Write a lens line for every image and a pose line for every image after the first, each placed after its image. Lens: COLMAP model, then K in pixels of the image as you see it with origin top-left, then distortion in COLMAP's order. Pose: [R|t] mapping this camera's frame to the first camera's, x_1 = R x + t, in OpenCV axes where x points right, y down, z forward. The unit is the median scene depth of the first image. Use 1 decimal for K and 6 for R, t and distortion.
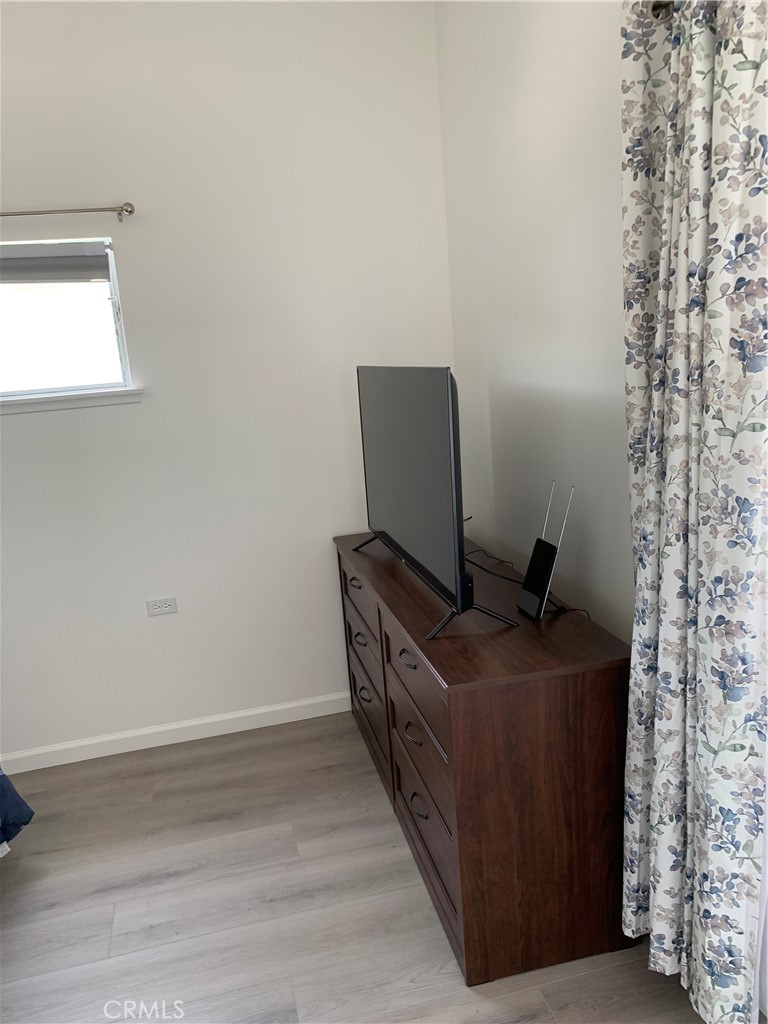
lens RADIAL K [[788.7, 0, 386.7], [0, 788.7, 515.1], [0, 0, 1]] dist [0.005926, -0.006091]
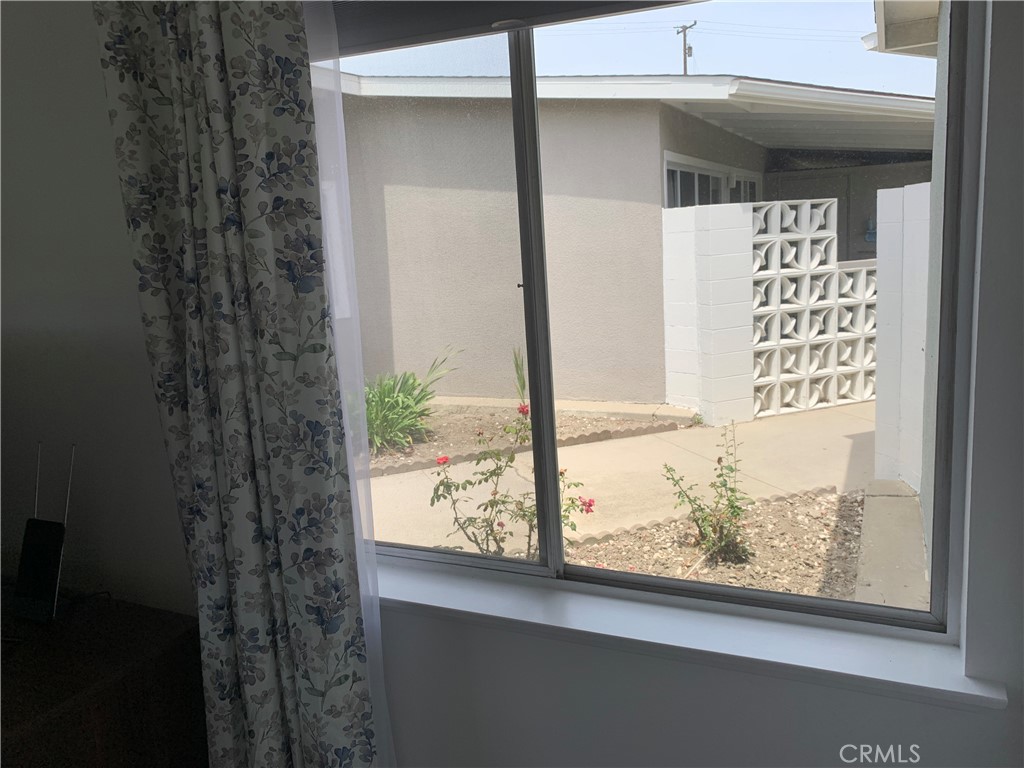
lens RADIAL K [[788.7, 0, 510.7], [0, 788.7, 376.6], [0, 0, 1]] dist [0.005926, -0.006091]
pose [[0.633203, -0.106678, 0.766599, -0.121814], [0.178538, 0.983876, -0.010556, -0.021001], [-0.753112, 0.143551, 0.642040, 0.176936]]
